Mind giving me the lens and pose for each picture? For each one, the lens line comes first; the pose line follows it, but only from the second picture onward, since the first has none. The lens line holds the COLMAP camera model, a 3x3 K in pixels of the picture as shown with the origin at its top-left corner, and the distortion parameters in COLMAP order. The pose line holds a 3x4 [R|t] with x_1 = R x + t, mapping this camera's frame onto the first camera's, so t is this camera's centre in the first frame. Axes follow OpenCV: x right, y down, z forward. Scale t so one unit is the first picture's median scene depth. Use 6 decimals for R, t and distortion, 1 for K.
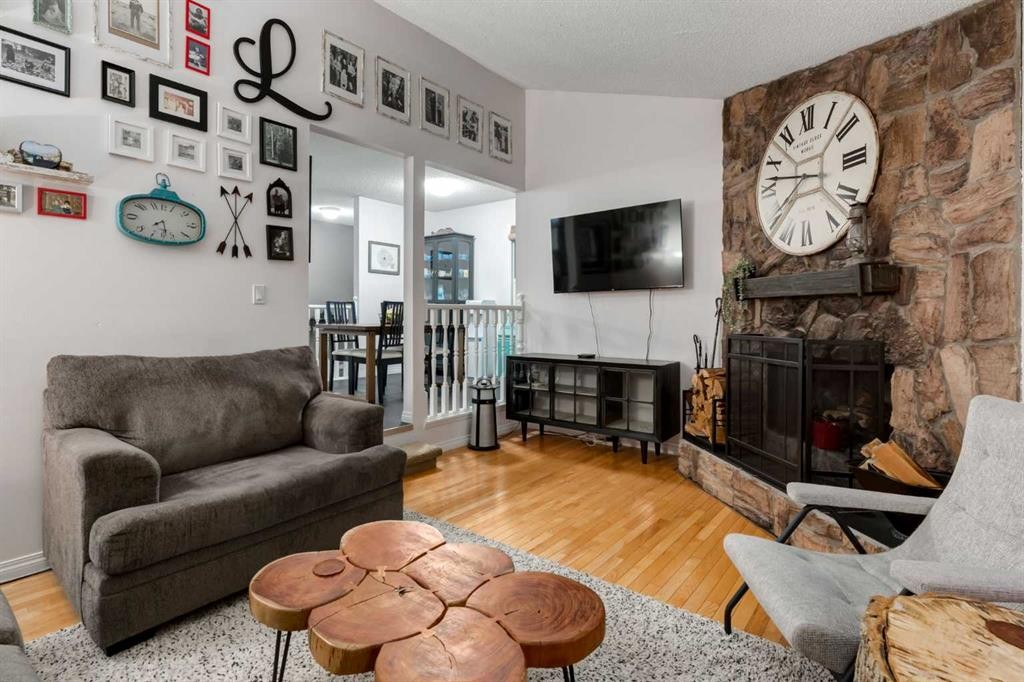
lens RADIAL K [[511.1, 0, 513.5], [0, 511.1, 326.3], [0, 0, 1]] dist [-0.003169, -0.000911]
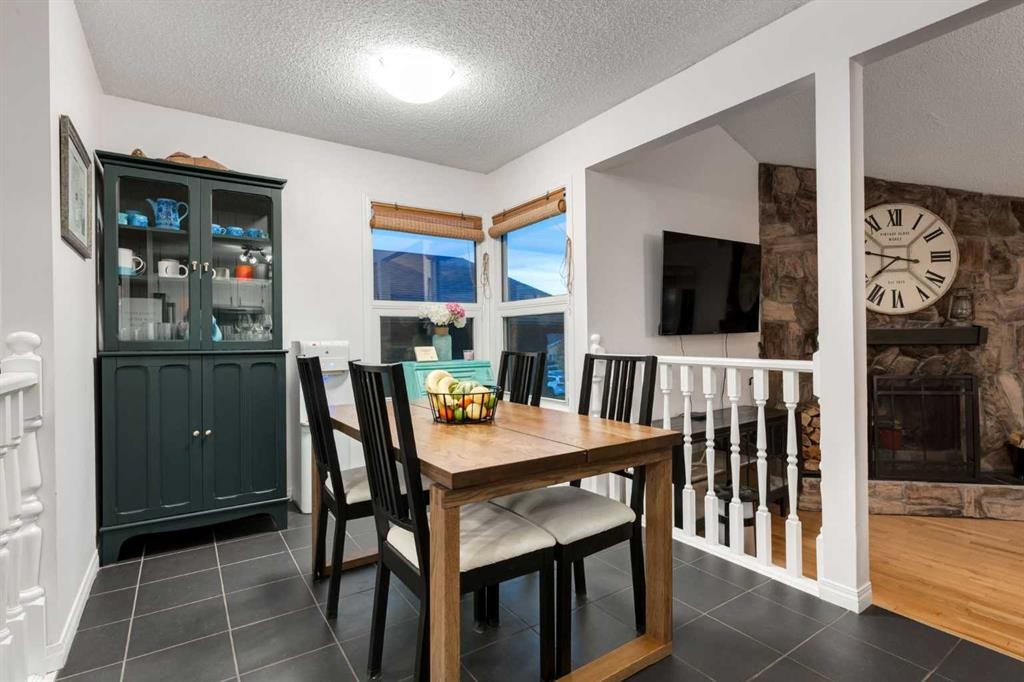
lens RADIAL K [[511.1, 0, 513.5], [0, 511.1, 326.3], [0, 0, 1]] dist [-0.003169, -0.000911]
pose [[0.322912, -0.003995, 0.946421, -1.169459], [0.031122, 0.999495, -0.006400, -0.140902], [-0.945917, 0.031521, 0.322873, 1.661808]]
